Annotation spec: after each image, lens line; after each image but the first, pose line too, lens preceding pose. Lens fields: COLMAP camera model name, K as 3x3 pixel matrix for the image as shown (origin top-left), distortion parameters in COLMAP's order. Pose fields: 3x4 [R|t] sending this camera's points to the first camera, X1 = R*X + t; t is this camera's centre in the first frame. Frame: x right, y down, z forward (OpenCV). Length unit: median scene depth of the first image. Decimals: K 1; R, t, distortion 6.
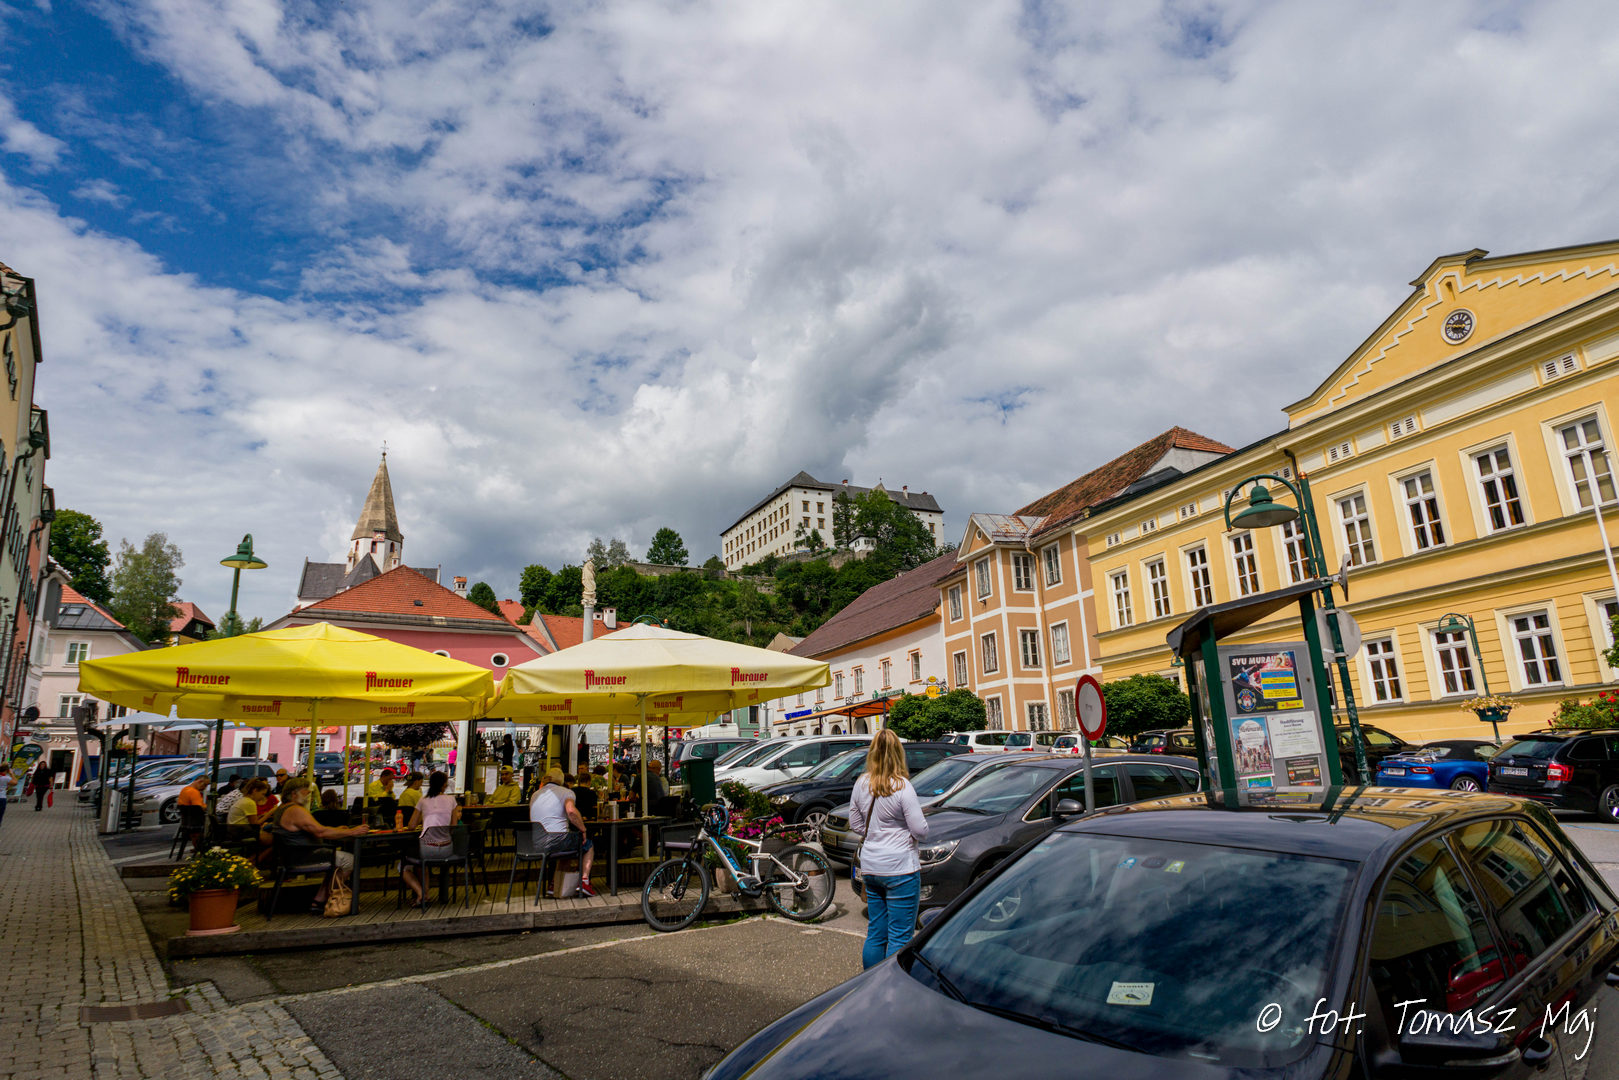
lens RADIAL K [[958.6, 0, 809.5], [0, 958.6, 540.0], [0, 0, 1]] dist [-0.005946, -0.000471]
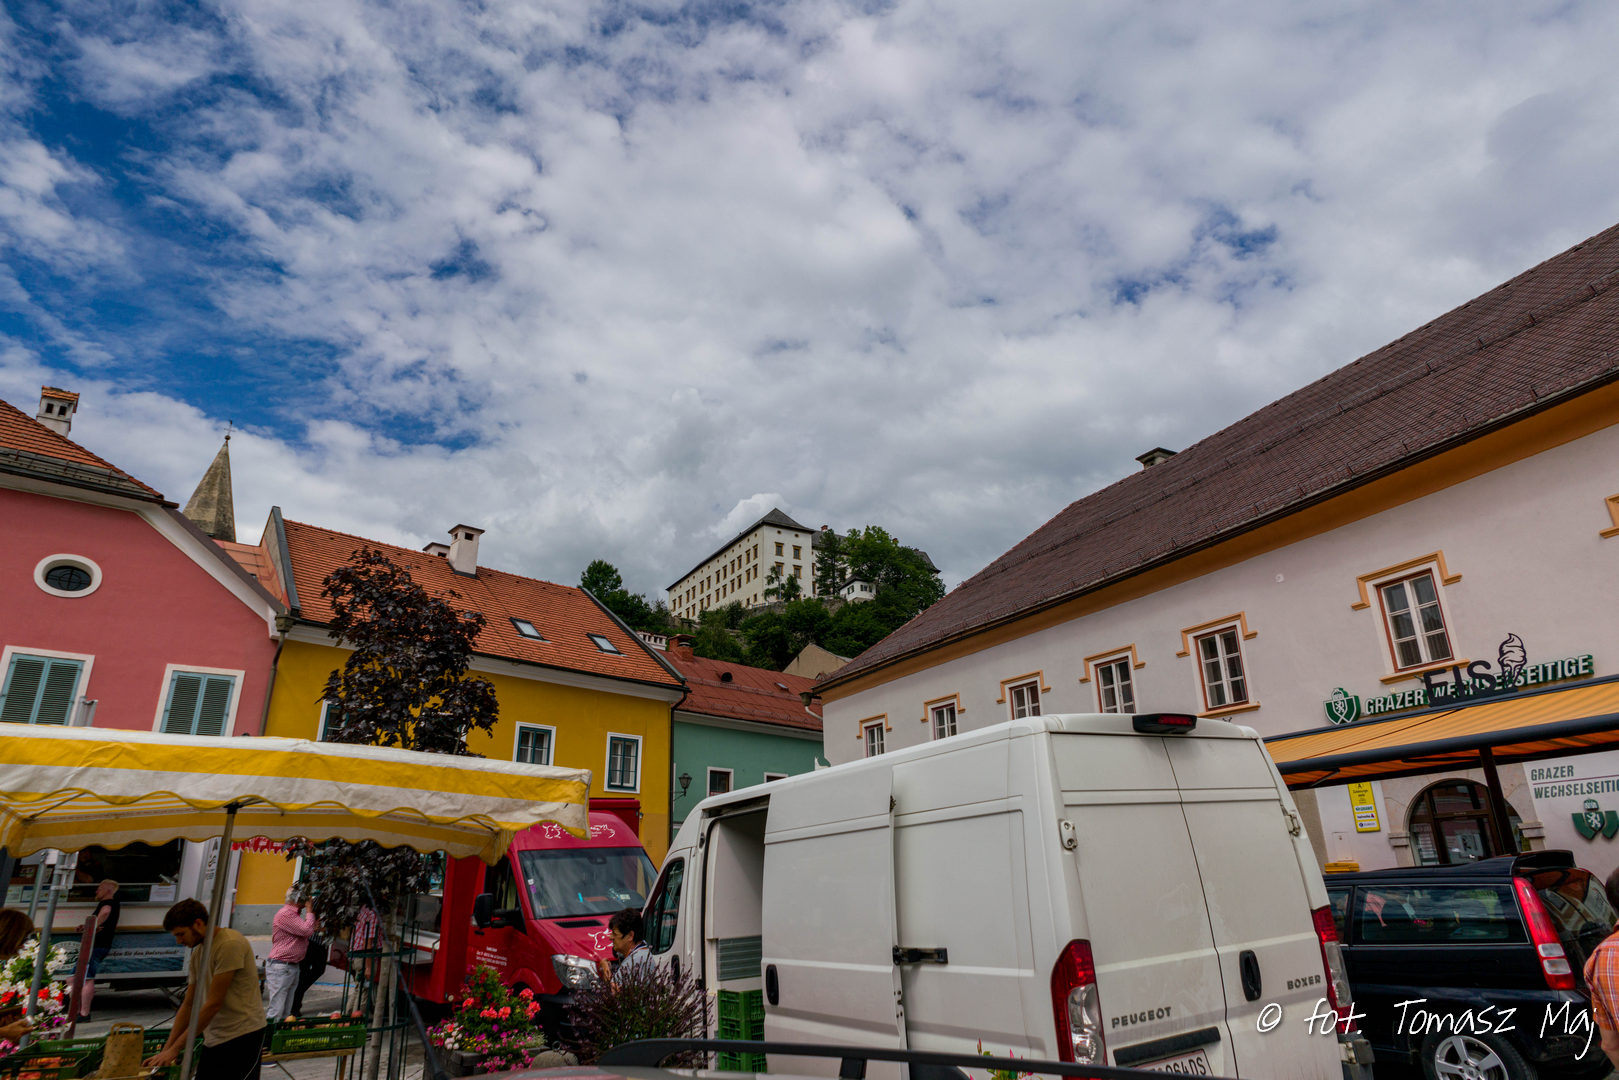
lens RADIAL K [[958.6, 0, 809.5], [0, 958.6, 540.0], [0, 0, 1]] dist [-0.005946, -0.000471]
pose [[0.996674, 0.052630, 0.062224, -0.030015], [-0.045740, 0.993165, -0.107381, 0.043441], [-0.067451, 0.104177, 0.992269, 0.210694]]
